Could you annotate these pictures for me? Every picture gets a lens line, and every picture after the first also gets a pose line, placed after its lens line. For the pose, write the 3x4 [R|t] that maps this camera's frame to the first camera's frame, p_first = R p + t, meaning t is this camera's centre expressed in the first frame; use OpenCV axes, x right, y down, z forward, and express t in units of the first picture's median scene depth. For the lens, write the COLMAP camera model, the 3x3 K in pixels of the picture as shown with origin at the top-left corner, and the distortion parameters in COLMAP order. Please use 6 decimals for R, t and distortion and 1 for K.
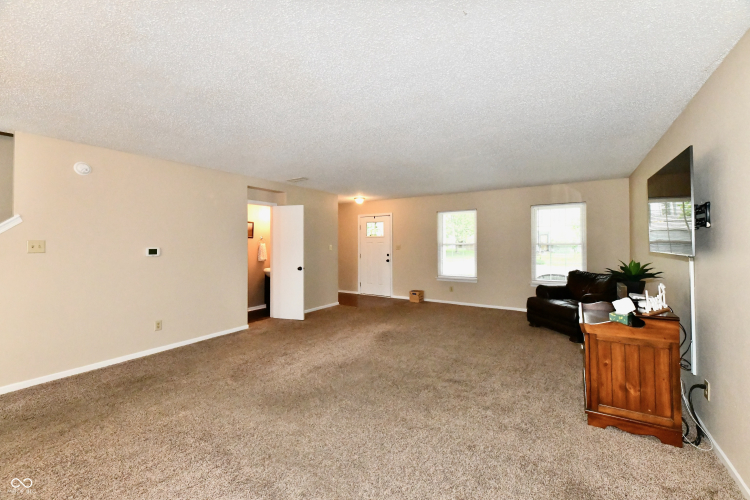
lens RADIAL K [[309.0, 0, 375.0], [0, 309.0, 247.2], [0, 0, 1]] dist [-0.003244, -0.002242]
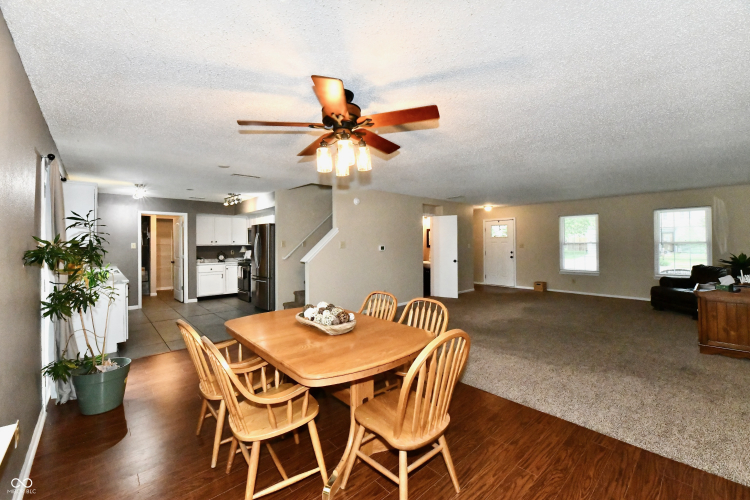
lens RADIAL K [[309.0, 0, 373.5], [0, 309.0, 243.6], [0, 0, 1]] dist [-0.003244, -0.002242]
pose [[0.965169, -0.003991, -0.261595, -0.215003], [0.000633, 0.999916, -0.012919, 0.007926], [0.261625, 0.012303, 0.965091, -0.401881]]
